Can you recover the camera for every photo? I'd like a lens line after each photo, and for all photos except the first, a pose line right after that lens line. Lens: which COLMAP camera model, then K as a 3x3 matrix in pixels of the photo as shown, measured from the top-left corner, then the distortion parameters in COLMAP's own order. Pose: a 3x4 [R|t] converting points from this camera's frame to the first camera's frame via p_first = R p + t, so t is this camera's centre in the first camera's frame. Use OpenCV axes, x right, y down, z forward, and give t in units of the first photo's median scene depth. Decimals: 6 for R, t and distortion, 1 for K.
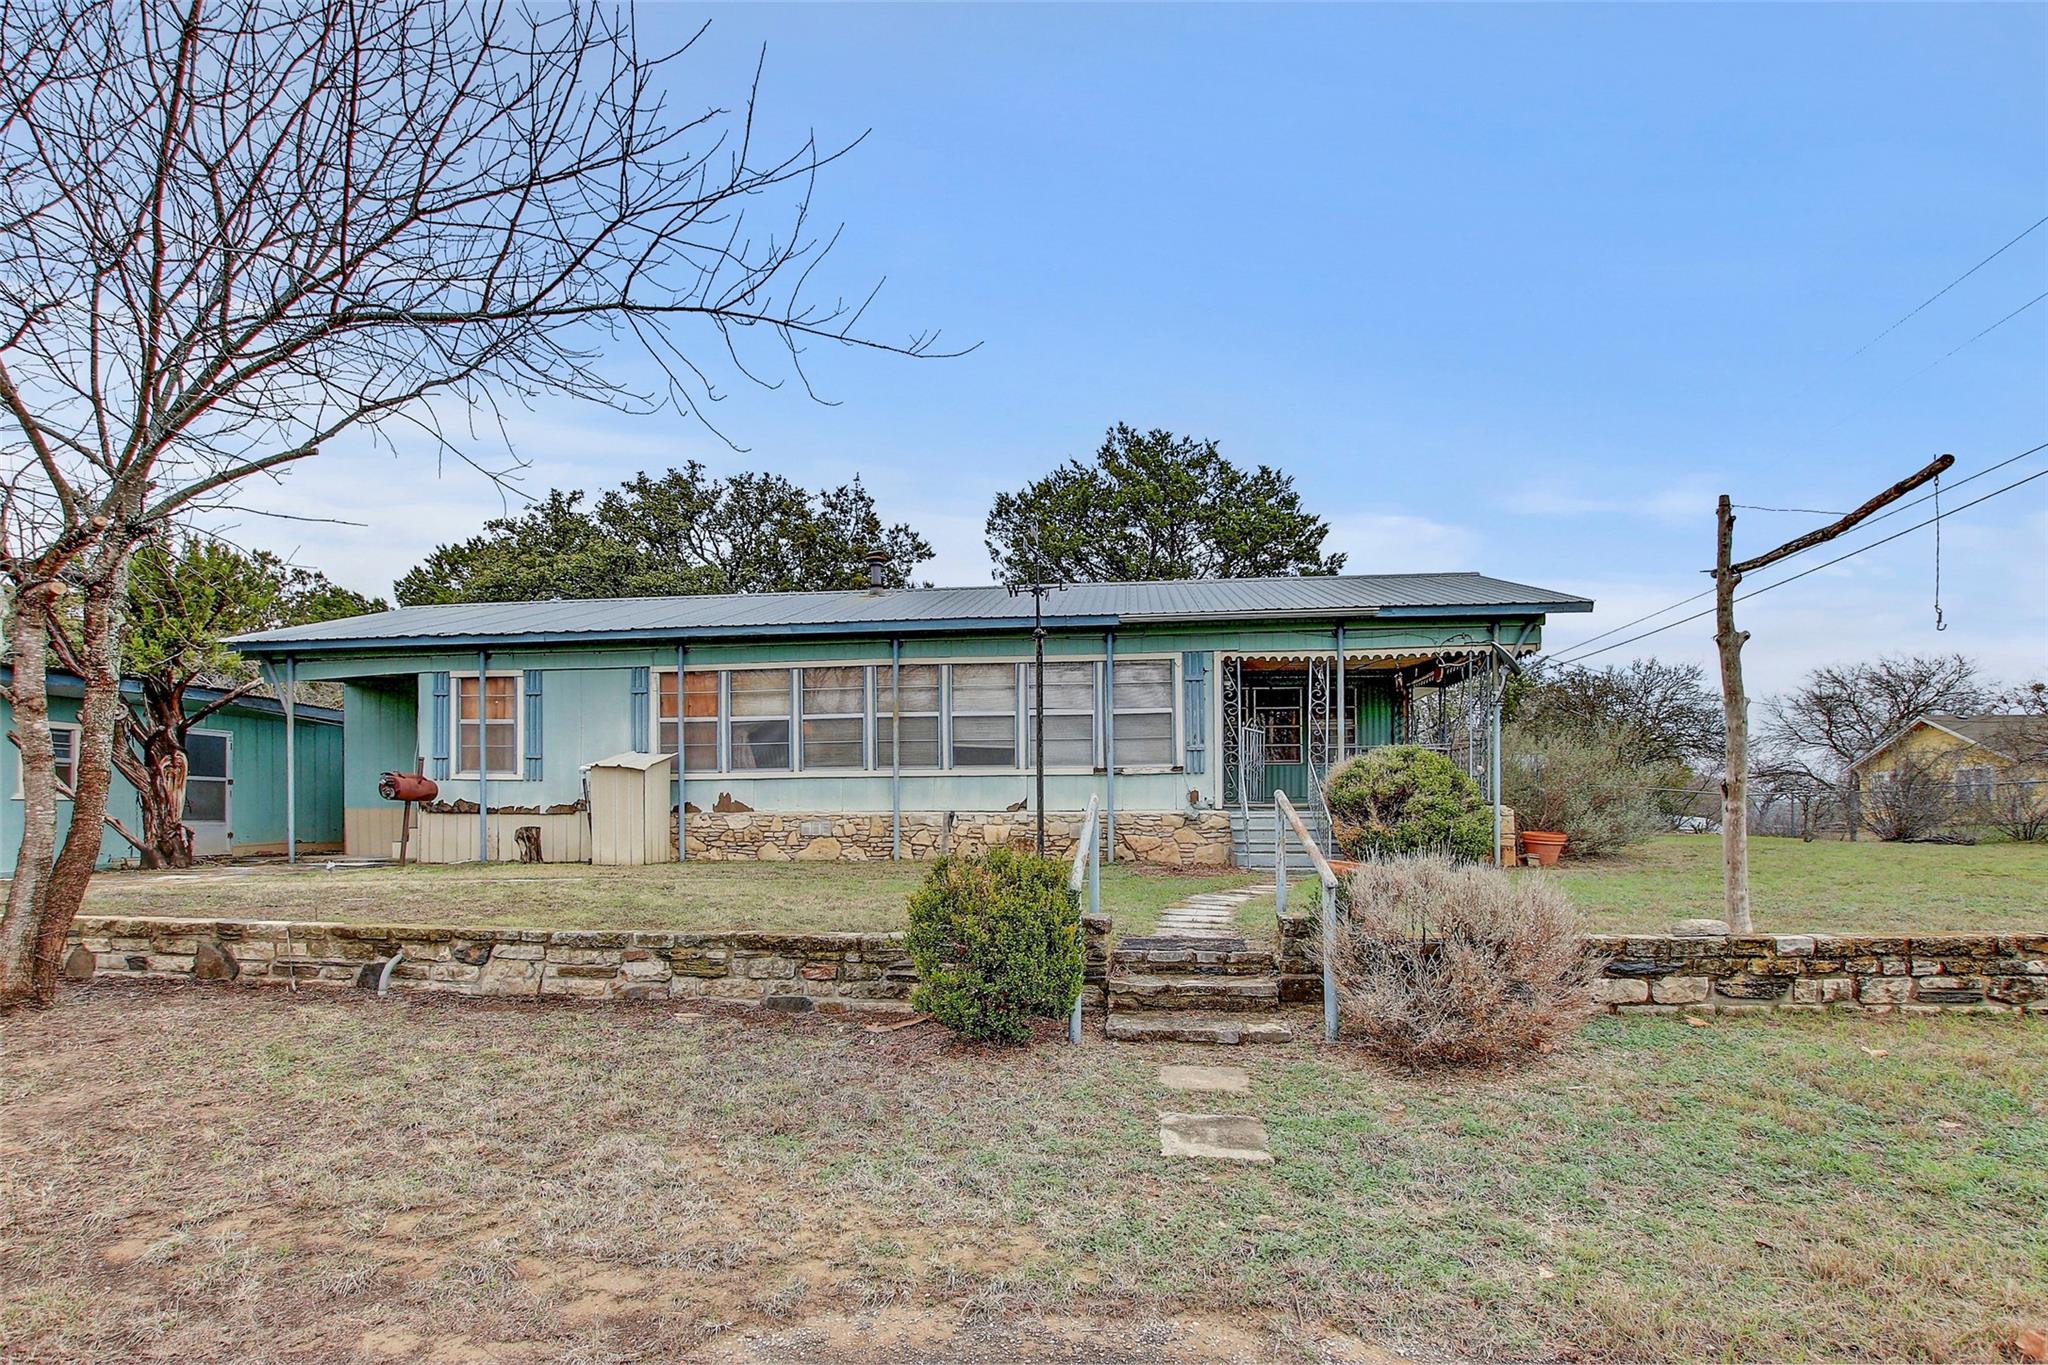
lens RADIAL K [[939.2, 0, 1032.2], [0, 939.2, 810.5], [0, 0, 1]] dist [-0.026530, 0.000047]
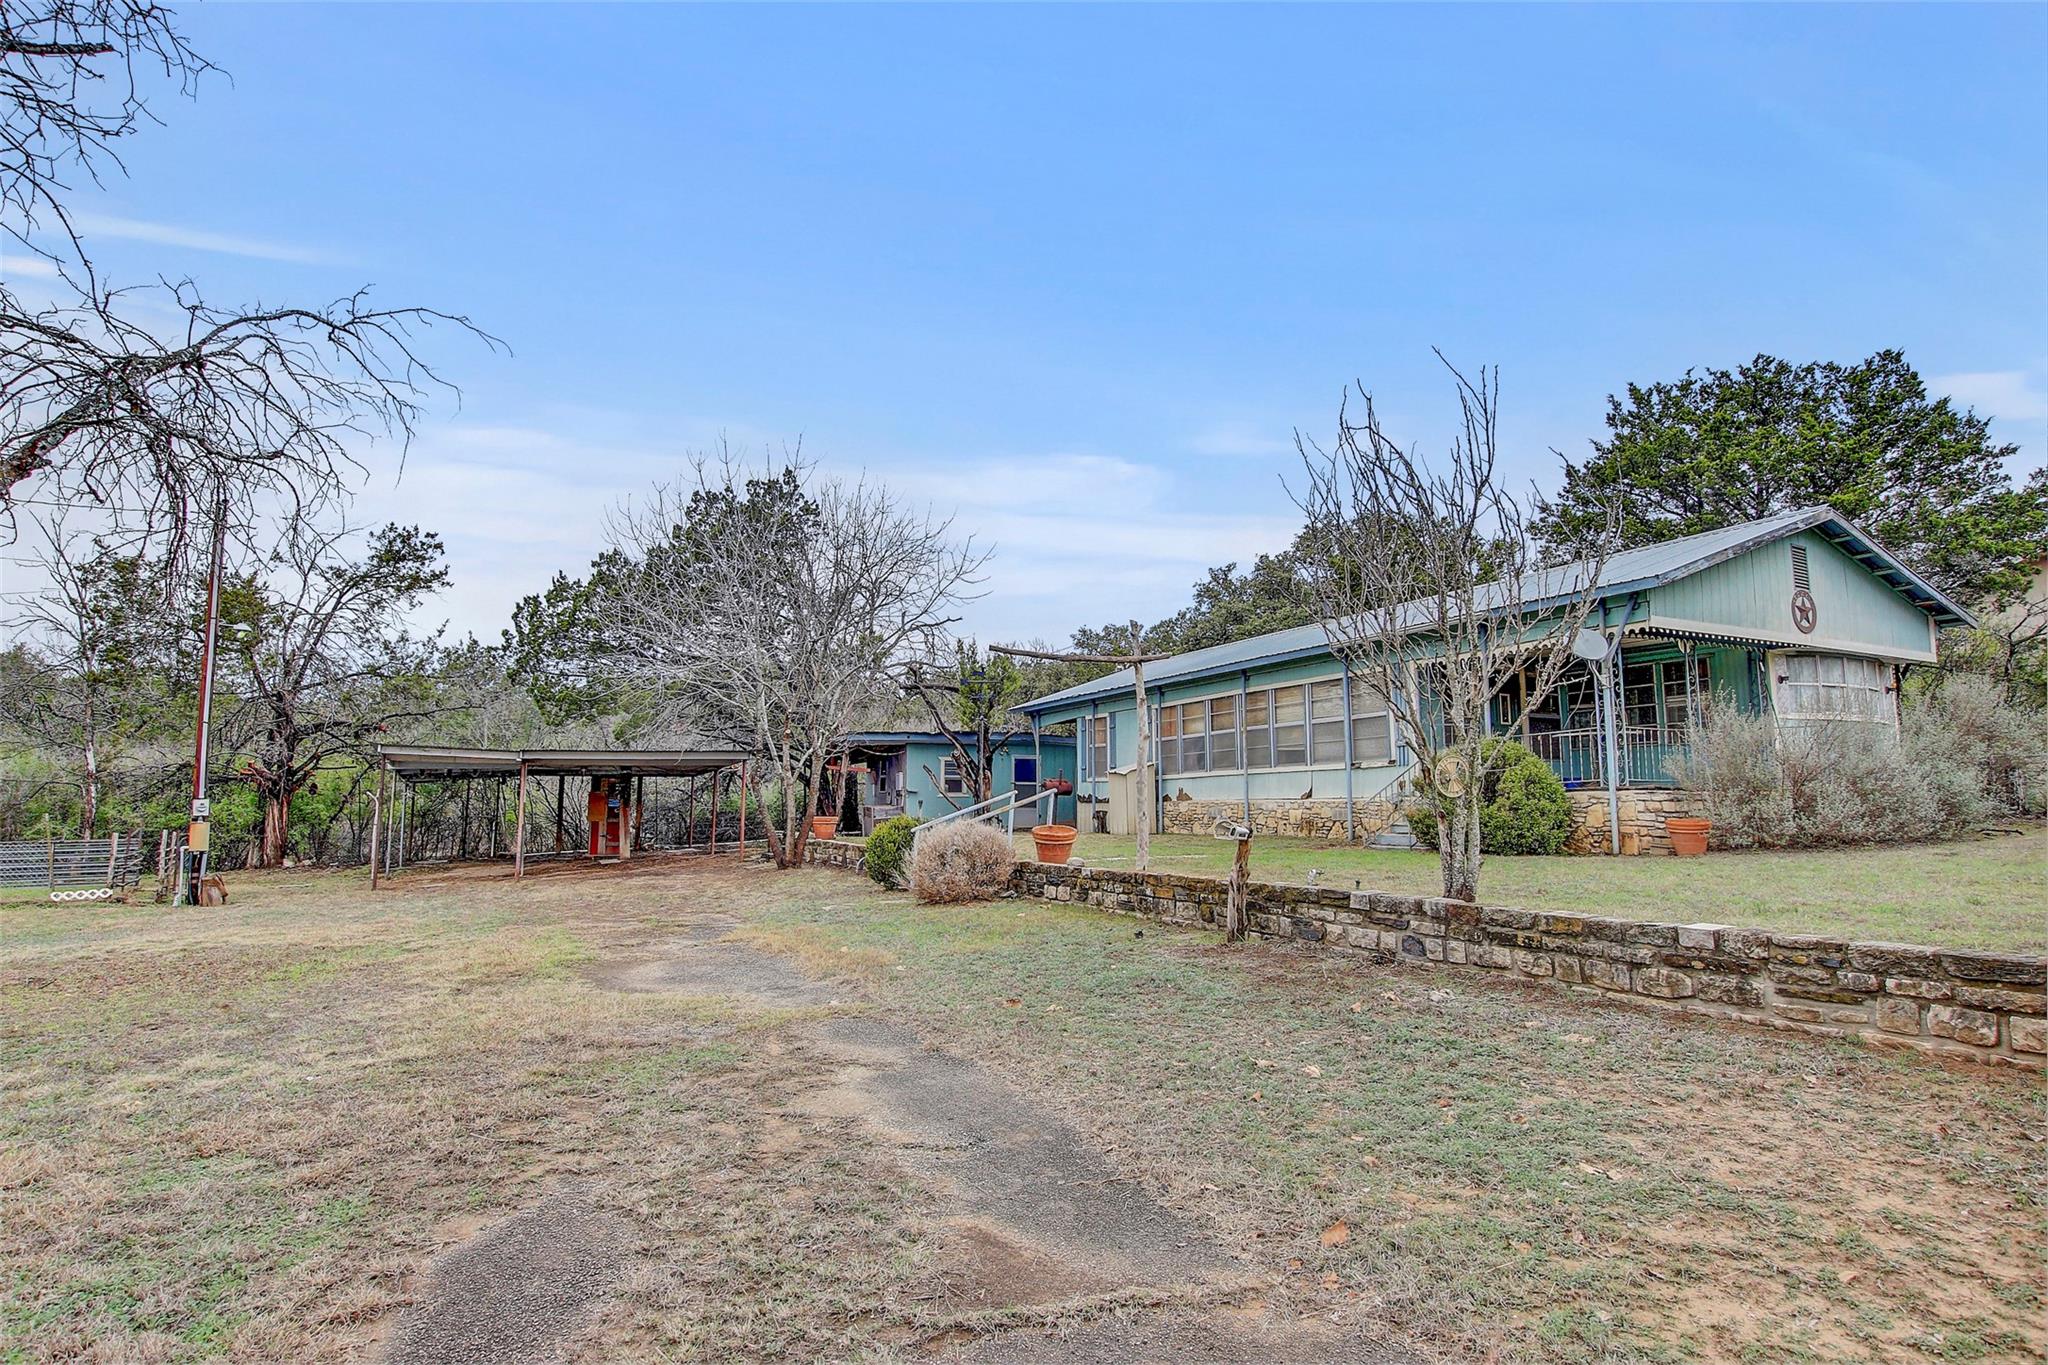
lens RADIAL K [[1084.3, 0, 1020.7], [0, 1084.3, 680.4], [0, 0, 1]] dist [-0.020842, -0.000165]
pose [[0.523811, -0.100825, -0.845847, 1.030638], [0.014078, 0.993860, -0.109750, -0.002721], [0.851718, 0.045580, 0.522014, -0.119503]]
